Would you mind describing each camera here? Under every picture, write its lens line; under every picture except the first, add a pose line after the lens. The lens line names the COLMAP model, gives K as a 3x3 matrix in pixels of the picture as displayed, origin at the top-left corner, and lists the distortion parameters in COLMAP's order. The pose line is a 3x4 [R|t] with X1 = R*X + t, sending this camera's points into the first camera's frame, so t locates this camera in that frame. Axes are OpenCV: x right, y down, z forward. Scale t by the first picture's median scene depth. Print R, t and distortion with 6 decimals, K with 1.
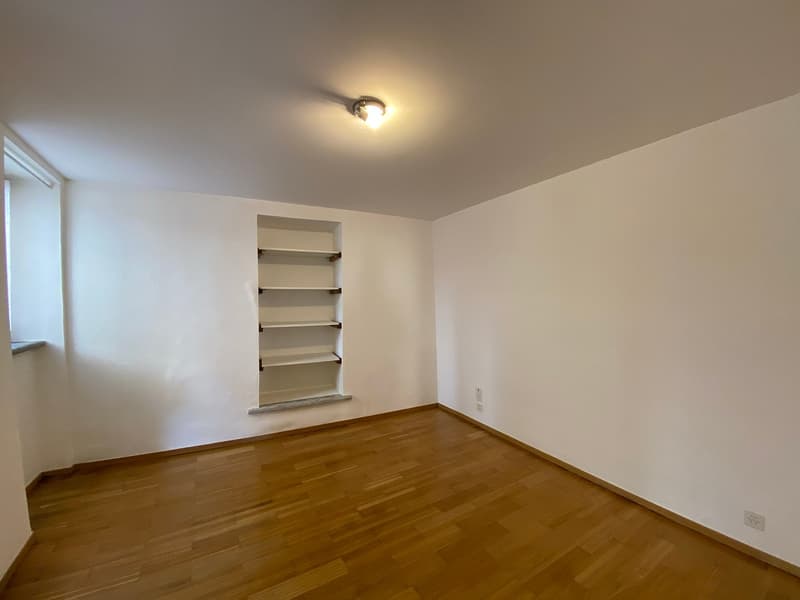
lens RADIAL K [[325.7, 0, 400.0], [0, 325.7, 300.0], [0, 0, 1]] dist [0.027430, -0.021796]
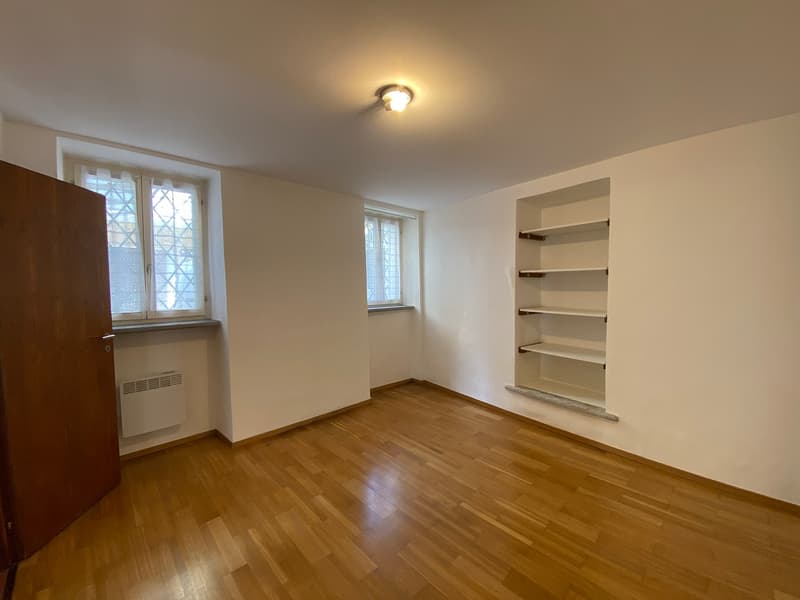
lens RADIAL K [[325.7, 0, 400.0], [0, 325.7, 300.0], [0, 0, 1]] dist [0.027430, -0.021796]
pose [[0.217420, 0.055573, -0.974495, 0.510147], [-0.000251, 0.998381, 0.056879, -0.007820], [0.976078, -0.012122, 0.217082, 0.432335]]
